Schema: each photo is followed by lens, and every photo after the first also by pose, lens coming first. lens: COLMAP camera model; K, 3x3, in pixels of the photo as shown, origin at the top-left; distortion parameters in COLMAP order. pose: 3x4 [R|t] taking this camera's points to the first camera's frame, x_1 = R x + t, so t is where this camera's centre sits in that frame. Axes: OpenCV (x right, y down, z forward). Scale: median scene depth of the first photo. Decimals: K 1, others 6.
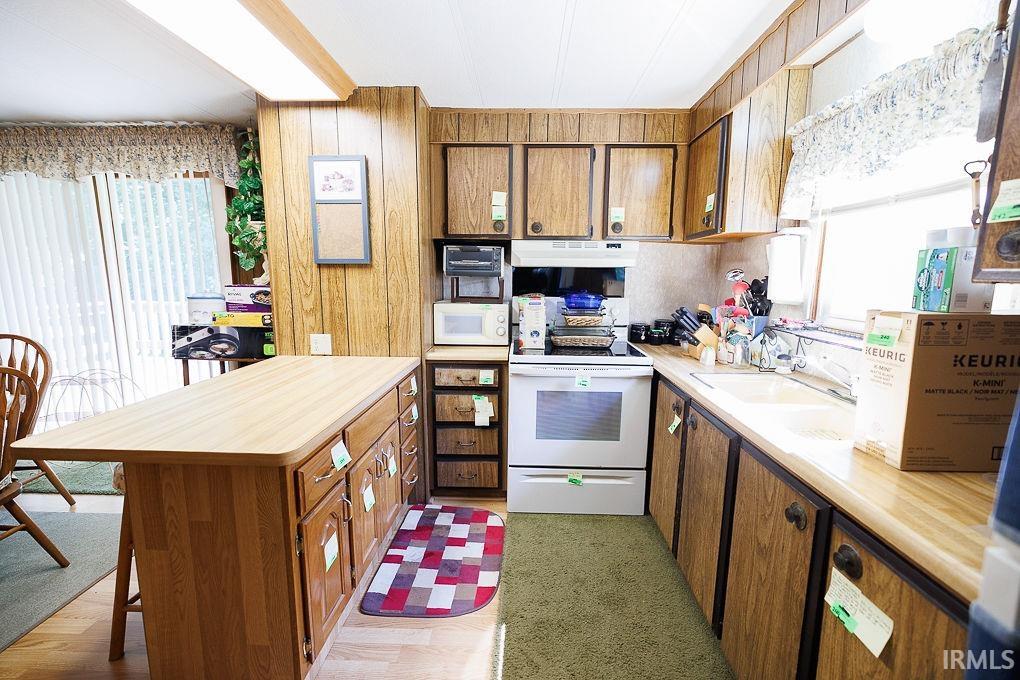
lens RADIAL K [[419.4, 0, 515.0], [0, 419.4, 334.8], [0, 0, 1]] dist [0.000250, -0.000646]
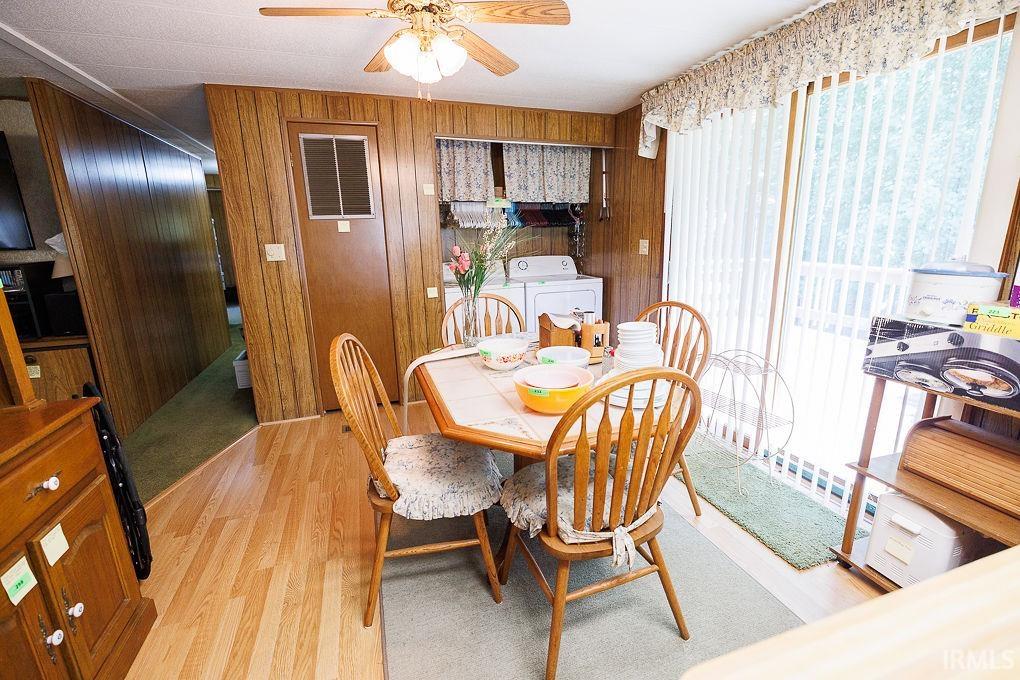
lens RADIAL K [[422.1, 0, 514.0], [0, 422.1, 334.7], [0, 0, 1]] dist [0.000459, 0.000137]
pose [[0.338966, 0.208004, -0.917516, -0.438968], [-0.103982, 0.977561, 0.183202, -0.053418], [0.935035, 0.033306, 0.352988, 0.318382]]
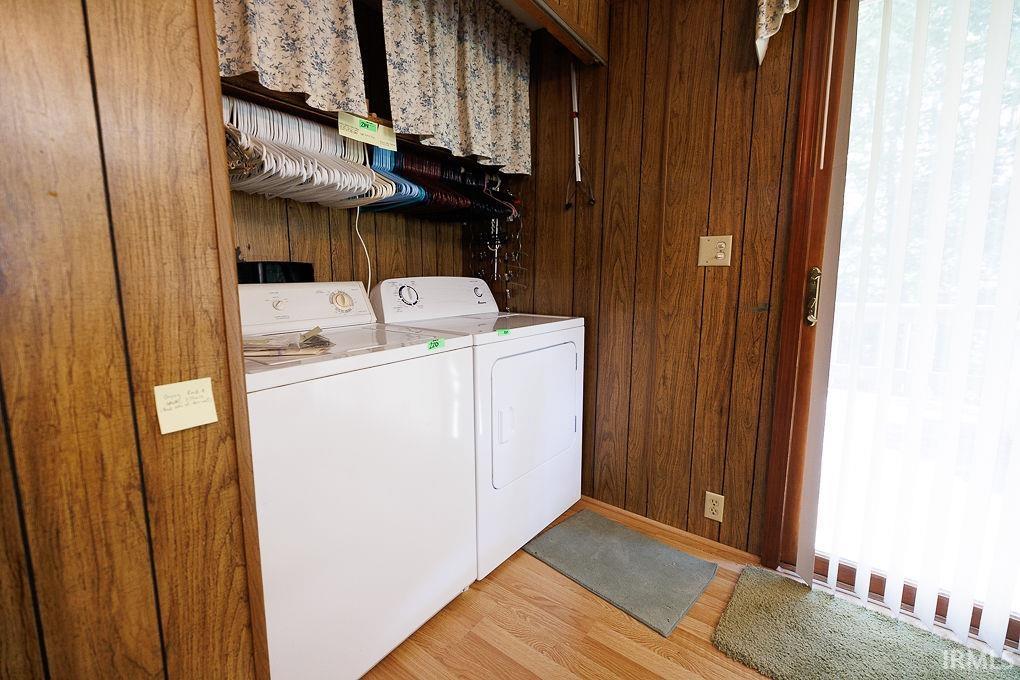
lens RADIAL K [[422.1, 0, 507.4], [0, 422.1, 331.7], [0, 0, 1]] dist [0.000459, 0.000137]
pose [[0.803713, 0.072854, -0.590541, -1.138417], [-0.076724, 0.996880, 0.018563, -0.004323], [0.590050, 0.030389, 0.806794, 0.404143]]
